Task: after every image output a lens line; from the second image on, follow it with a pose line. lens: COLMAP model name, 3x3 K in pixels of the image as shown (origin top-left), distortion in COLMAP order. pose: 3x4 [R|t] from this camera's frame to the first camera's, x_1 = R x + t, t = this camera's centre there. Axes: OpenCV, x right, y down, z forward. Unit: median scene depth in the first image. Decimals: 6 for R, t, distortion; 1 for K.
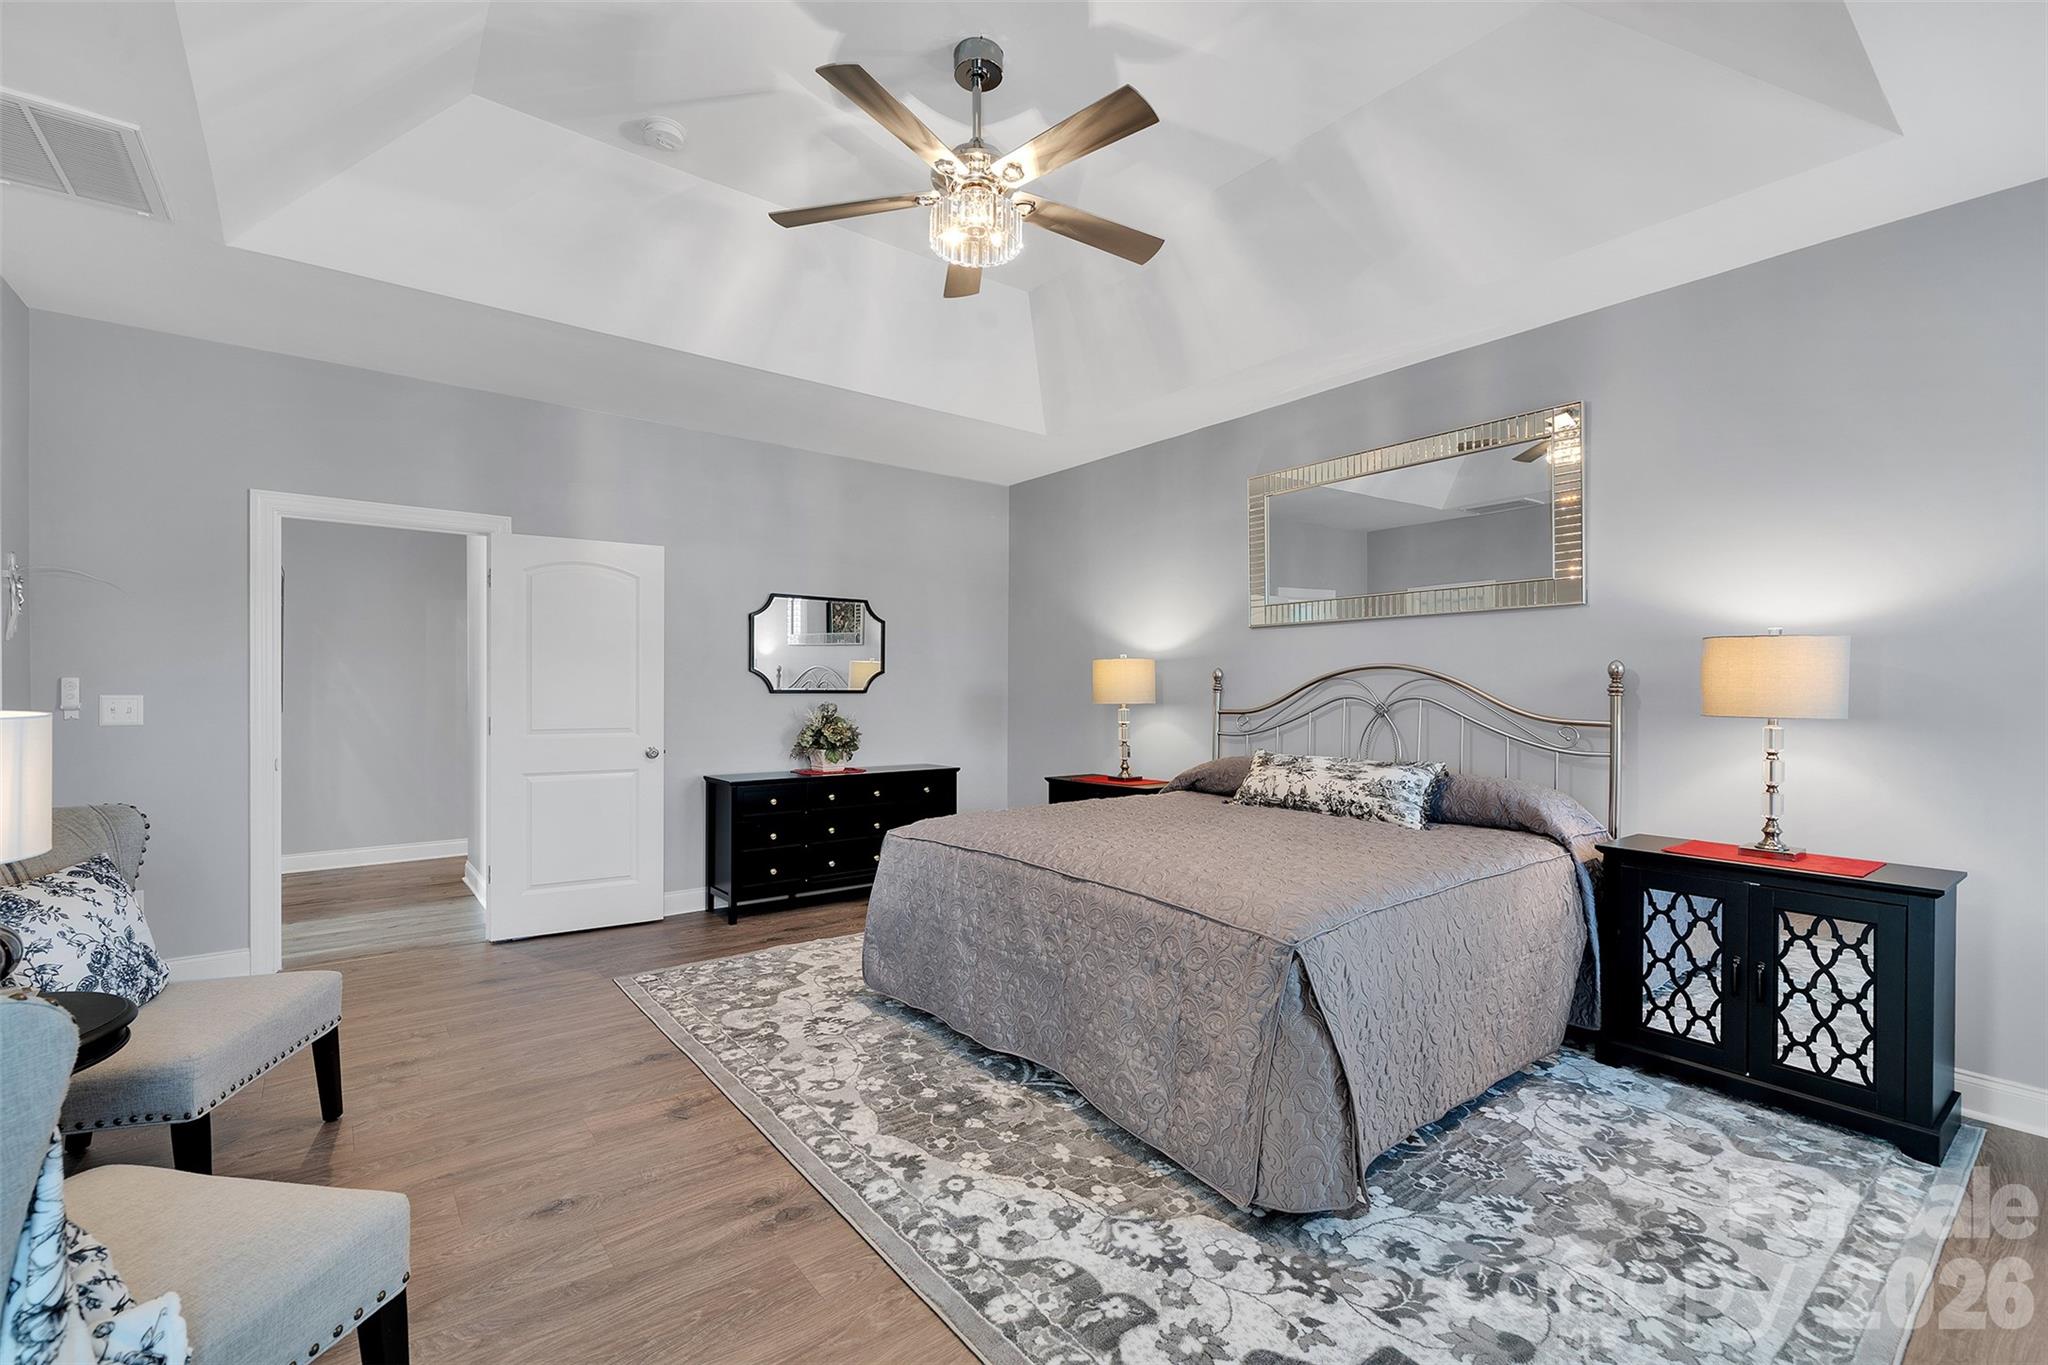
lens RADIAL K [[884.9, 0, 1018.8], [0, 884.9, 689.6], [0, 0, 1]] dist [-0.001235, 0.000794]
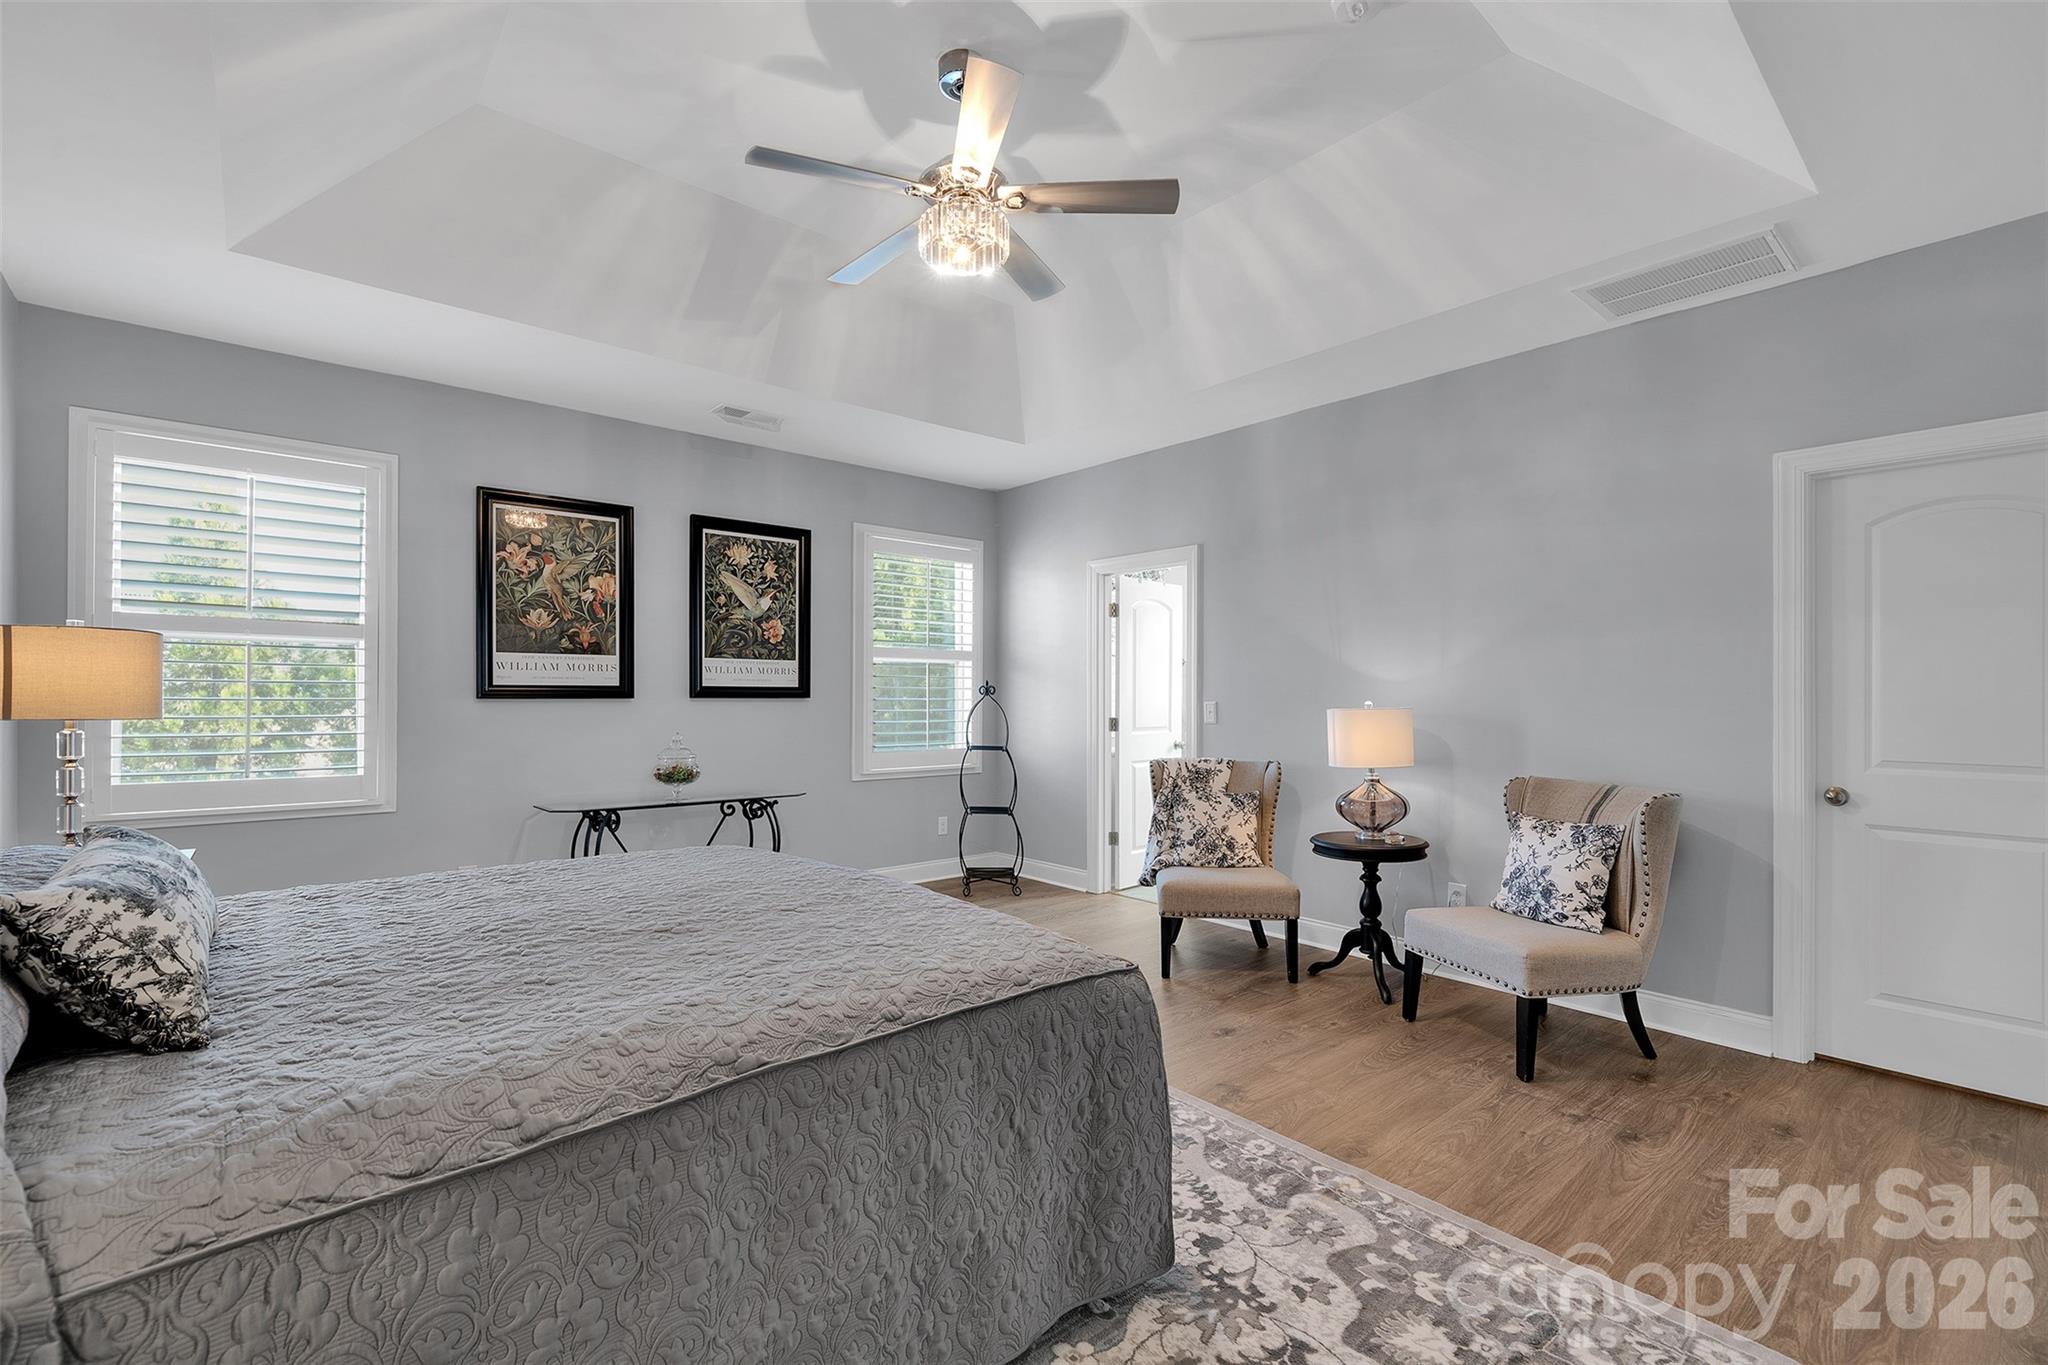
lens RADIAL K [[884.9, 0, 1018.8], [0, 884.9, 689.6], [0, 0, 1]] dist [-0.001235, 0.000794]
pose [[-0.998837, -0.005723, -0.047874, -0.054102], [-0.005608, 0.999981, -0.002534, -0.004971], [0.047887, -0.002263, -0.998850, 1.630096]]
